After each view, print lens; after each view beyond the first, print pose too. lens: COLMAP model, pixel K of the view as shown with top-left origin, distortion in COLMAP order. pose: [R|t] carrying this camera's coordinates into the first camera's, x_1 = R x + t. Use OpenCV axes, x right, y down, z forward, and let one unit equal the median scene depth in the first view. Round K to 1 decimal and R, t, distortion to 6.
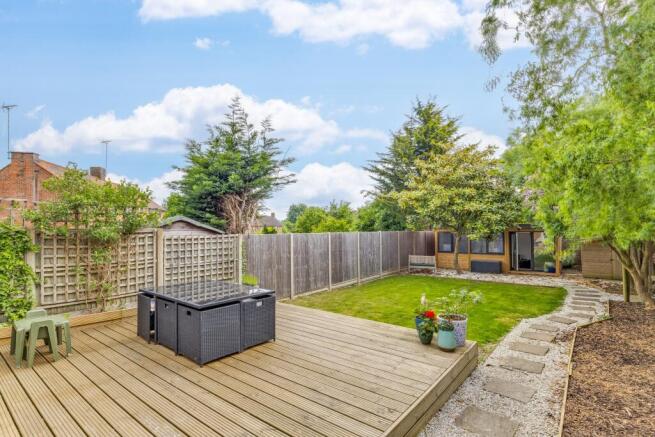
lens RADIAL K [[324.3, 0, 329.5], [0, 324.3, 220.7], [0, 0, 1]] dist [0.027884, -0.002951]
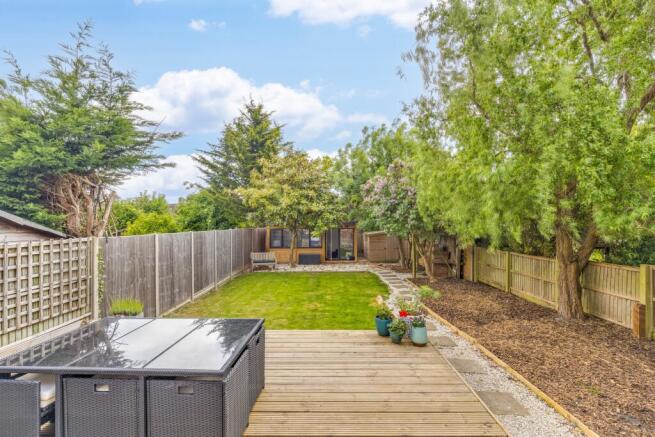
lens RADIAL K [[307.5, 0, 327.5], [0, 307.5, 220.4], [0, 0, 1]] dist [0.026448, -0.003280]
pose [[0.788792, 0.015188, 0.614473, -0.199797], [-0.023325, 0.999714, 0.005233, -0.004053], [-0.614218, -0.018461, 0.788921, 0.154386]]
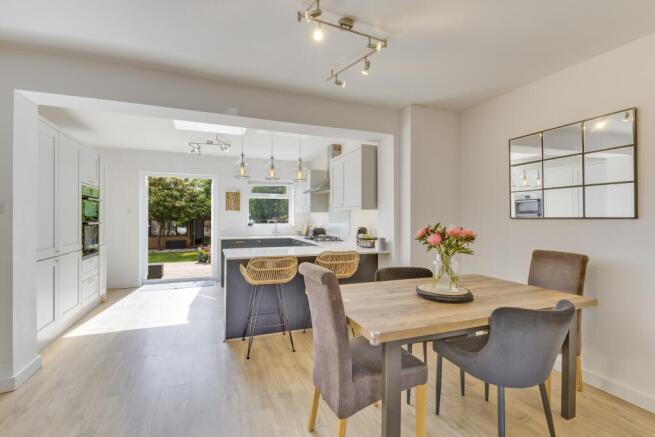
lens RADIAL K [[307.5, 0, 329.3], [0, 307.5, 217.6], [0, 0, 1]] dist [0.026448, -0.003280]
pose [[0.504383, 0.013451, 0.863375, -0.517384], [-0.025377, 0.999678, -0.000749, 0.006678], [-0.863107, -0.021532, 0.504562, -0.392716]]
